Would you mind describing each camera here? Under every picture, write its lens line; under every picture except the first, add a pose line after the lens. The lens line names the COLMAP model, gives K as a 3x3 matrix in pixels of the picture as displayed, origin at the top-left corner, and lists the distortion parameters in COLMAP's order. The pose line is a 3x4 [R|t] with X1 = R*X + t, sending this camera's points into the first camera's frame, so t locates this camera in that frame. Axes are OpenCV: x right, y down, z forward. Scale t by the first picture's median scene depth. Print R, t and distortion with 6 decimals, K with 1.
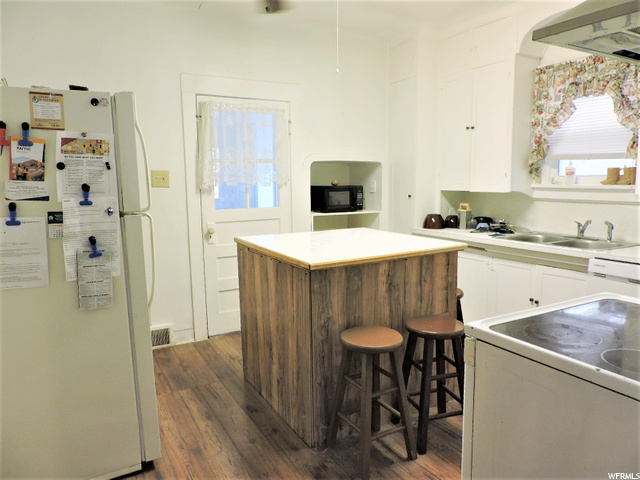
lens RADIAL K [[457.6, 0, 318.2], [0, 457.6, 240.2], [0, 0, 1]] dist [-0.014411, -0.008679]
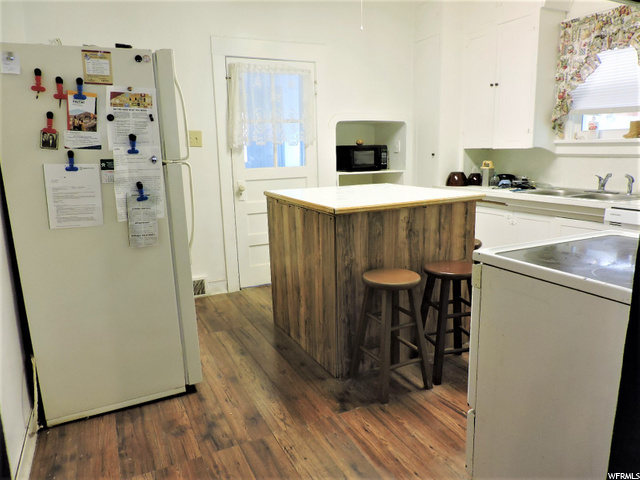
lens RADIAL K [[457.6, 0, 318.1], [0, 457.6, 240.1], [0, 0, 1]] dist [-0.014411, -0.008679]
pose [[0.998311, 0.000742, -0.058099, 0.004166], [0.002963, 0.997967, 0.063669, 0.038329], [0.058028, -0.063734, 0.996278, -0.058604]]
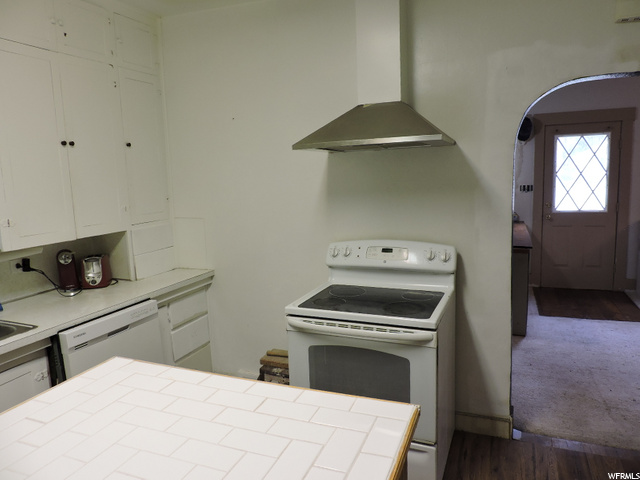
lens RADIAL K [[457.6, 0, 320.2], [0, 457.6, 243.1], [0, 0, 1]] dist [-0.014411, -0.008679]
pose [[-0.623986, -0.083051, 0.777010, -0.232691], [0.143910, 0.965116, 0.218726, -0.185758], [-0.768070, 0.248301, -0.590267, 0.926348]]
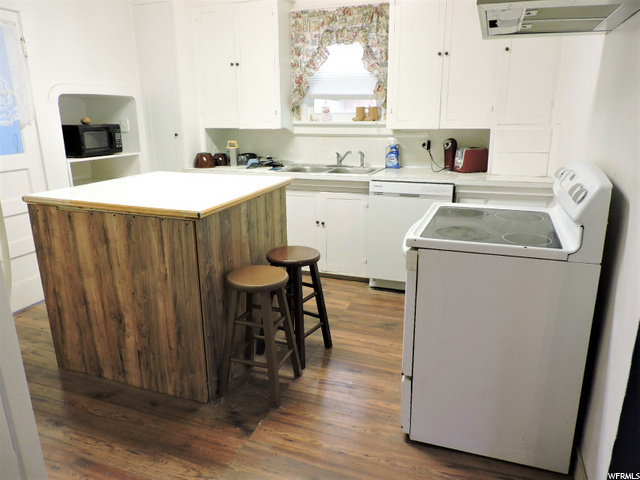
lens RADIAL K [[457.6, 0, 320.3], [0, 457.6, 243.5], [0, 0, 1]] dist [-0.014411, -0.008679]
pose [[0.756172, -0.172245, 0.631297, -0.281710], [0.083799, 0.982281, 0.167634, -0.012282], [-0.648985, -0.073858, 0.757207, 0.103650]]
